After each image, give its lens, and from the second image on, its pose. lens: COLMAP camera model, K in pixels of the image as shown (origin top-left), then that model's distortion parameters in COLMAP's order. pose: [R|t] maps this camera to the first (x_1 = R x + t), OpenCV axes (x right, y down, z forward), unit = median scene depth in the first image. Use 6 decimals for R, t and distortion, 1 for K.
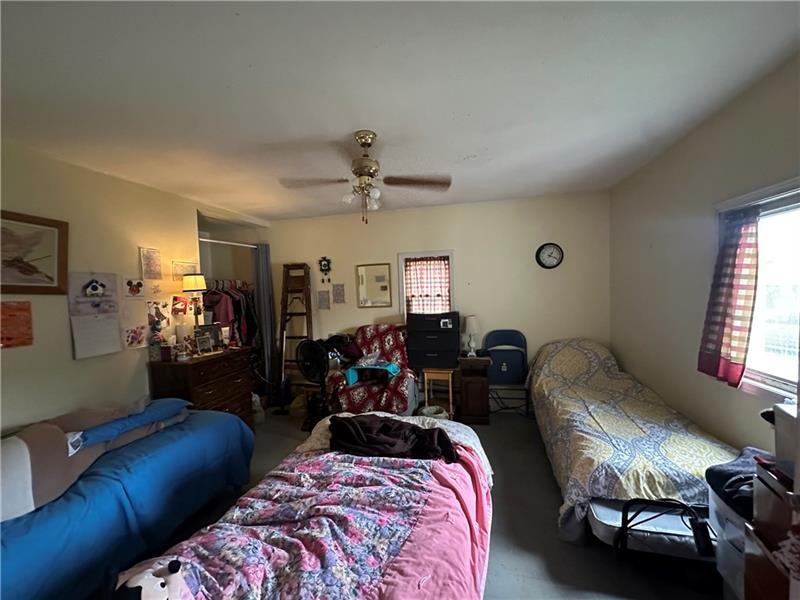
lens RADIAL K [[320.1, 0, 400.0], [0, 320.1, 300.0], [0, 0, 1]] dist [-0.001262, -0.000060]
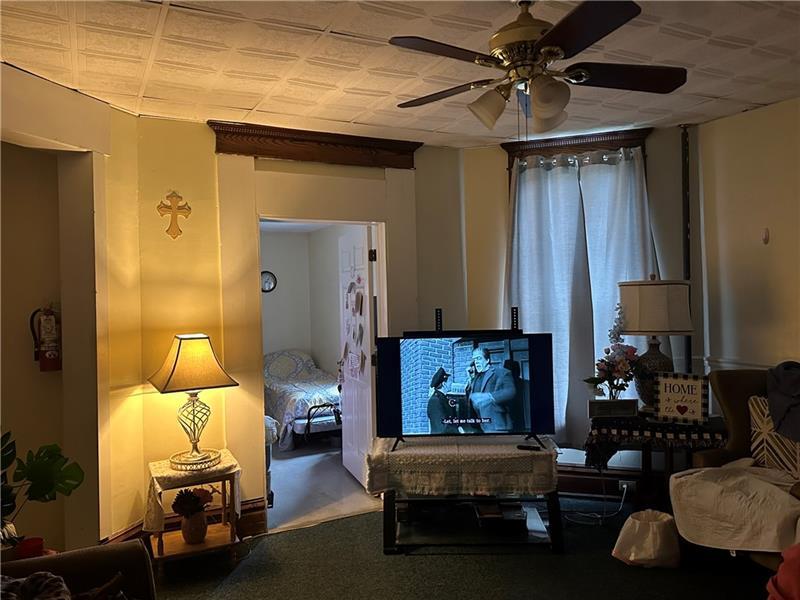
lens RADIAL K [[601.3, 0, 400.0], [0, 601.3, 300.0], [0, 0, 1]] dist [0.000098, -0.000036]
pose [[0.775257, 0.020271, 0.631320, -1.142551], [0.019743, 0.998219, -0.056296, 0.131547], [-0.631337, 0.056107, 0.773476, -2.111277]]
